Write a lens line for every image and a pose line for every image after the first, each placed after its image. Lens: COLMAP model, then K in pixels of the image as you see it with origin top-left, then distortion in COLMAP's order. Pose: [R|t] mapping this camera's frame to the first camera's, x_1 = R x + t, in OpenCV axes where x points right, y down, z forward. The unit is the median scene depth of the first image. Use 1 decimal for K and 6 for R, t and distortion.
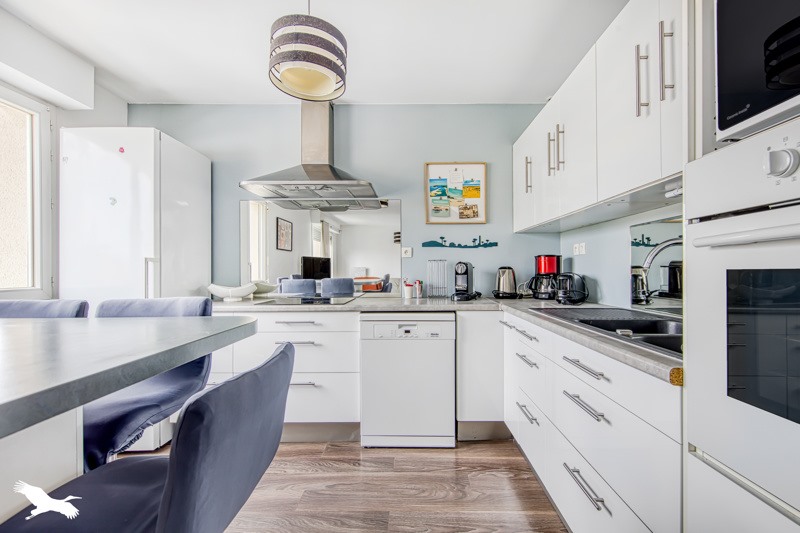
lens RADIAL K [[370.9, 0, 402.9], [0, 370.9, 269.4], [0, 0, 1]] dist [0.006425, -0.000204]
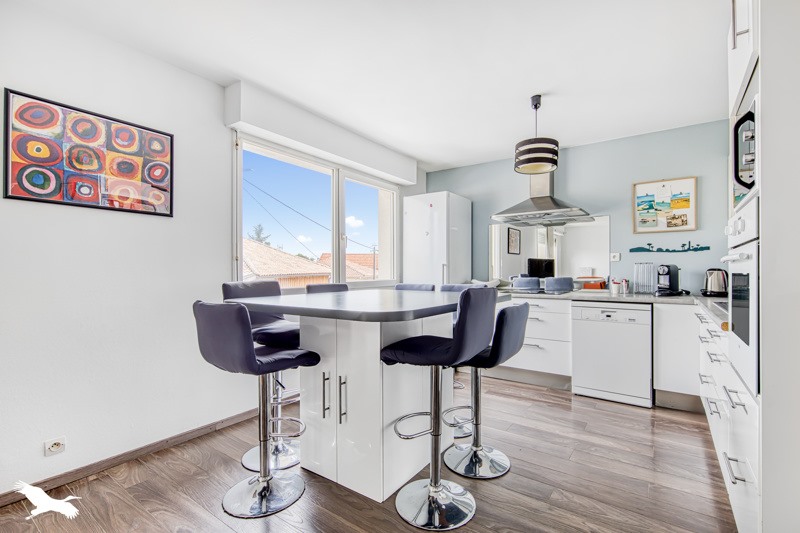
lens RADIAL K [[370.9, 0, 403.7], [0, 370.9, 270.5], [0, 0, 1]] dist [0.006425, -0.000204]
pose [[0.833687, 0.003472, -0.552226, 0.111752], [-0.000500, 0.999985, 0.005532, -0.006496], [0.552237, -0.004336, 0.833676, -0.457717]]
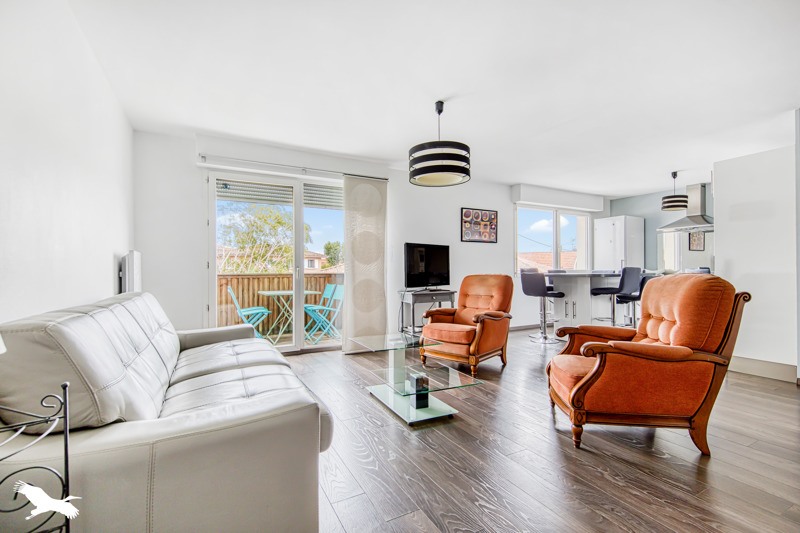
lens RADIAL K [[373.9, 0, 405.7], [0, 373.9, 265.7], [0, 0, 1]] dist [0.003103, 0.000368]
pose [[0.514641, -0.006605, -0.857380, 0.741673], [0.004771, 0.999977, -0.004839, 0.016093], [0.857392, -0.001600, 0.514661, -1.517692]]
